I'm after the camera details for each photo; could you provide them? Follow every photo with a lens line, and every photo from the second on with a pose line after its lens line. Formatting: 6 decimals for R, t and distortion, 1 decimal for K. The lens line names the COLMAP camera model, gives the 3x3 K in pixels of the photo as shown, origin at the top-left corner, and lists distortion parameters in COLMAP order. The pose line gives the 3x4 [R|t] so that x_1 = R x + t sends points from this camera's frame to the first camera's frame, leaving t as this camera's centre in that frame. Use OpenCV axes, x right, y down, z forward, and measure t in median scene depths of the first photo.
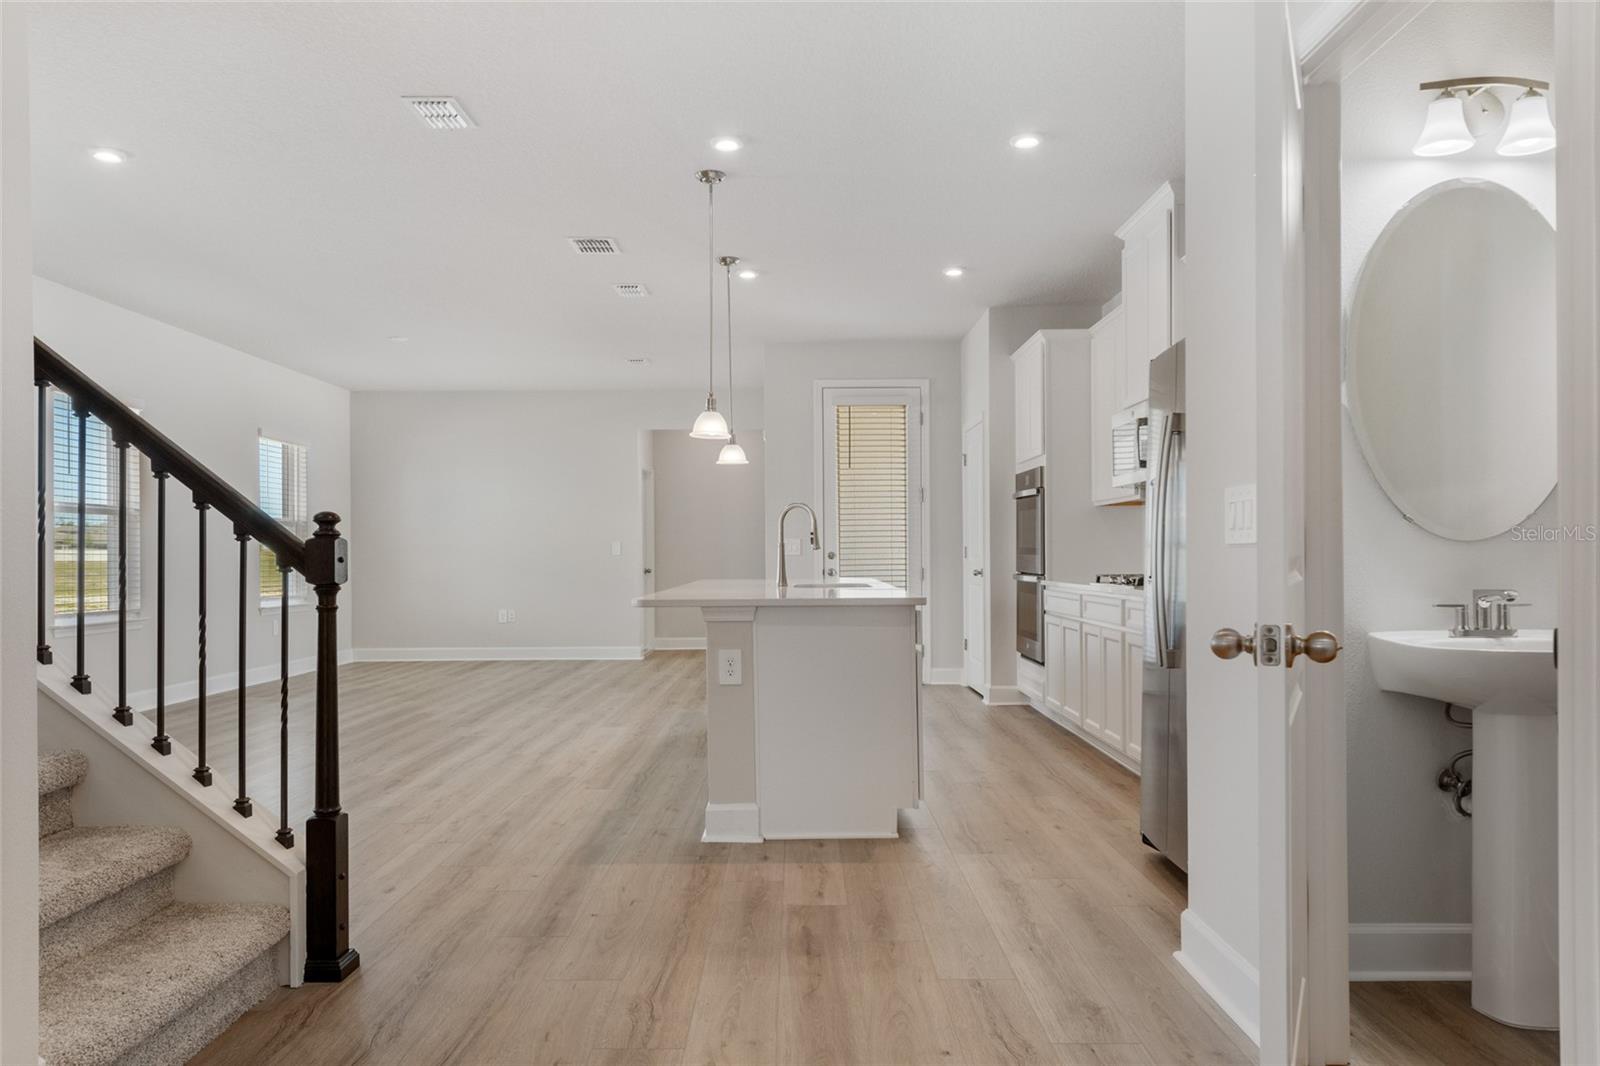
lens RADIAL K [[1099.7, 0, 813.7], [0, 1099.7, 559.2], [0, 0, 1]] dist [0.019400, -0.014988]
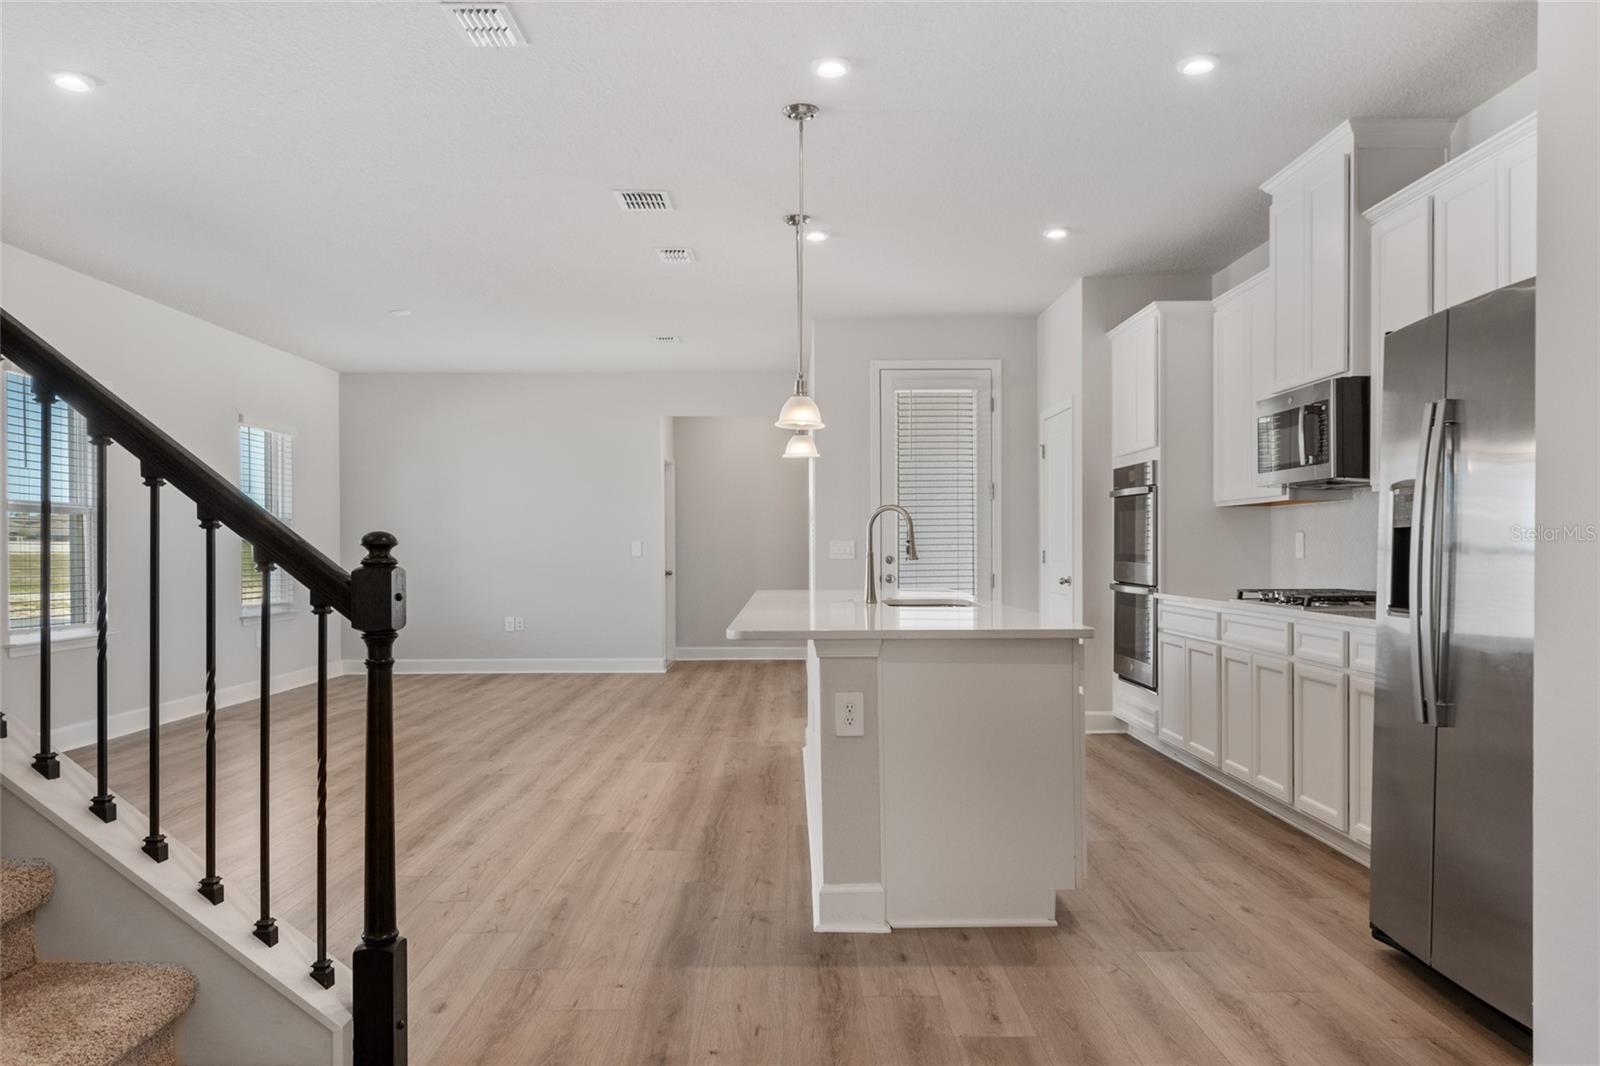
lens RADIAL K [[1157.7, 0, 810.7], [0, 1157.7, 560.5], [0, 0, 1]] dist [0.011149, -0.002133]
pose [[0.999997, 0.001659, 0.001731, -0.100217], [-0.001672, 0.999970, 0.007566, -0.019580], [-0.001718, -0.007569, 0.999970, 0.146069]]
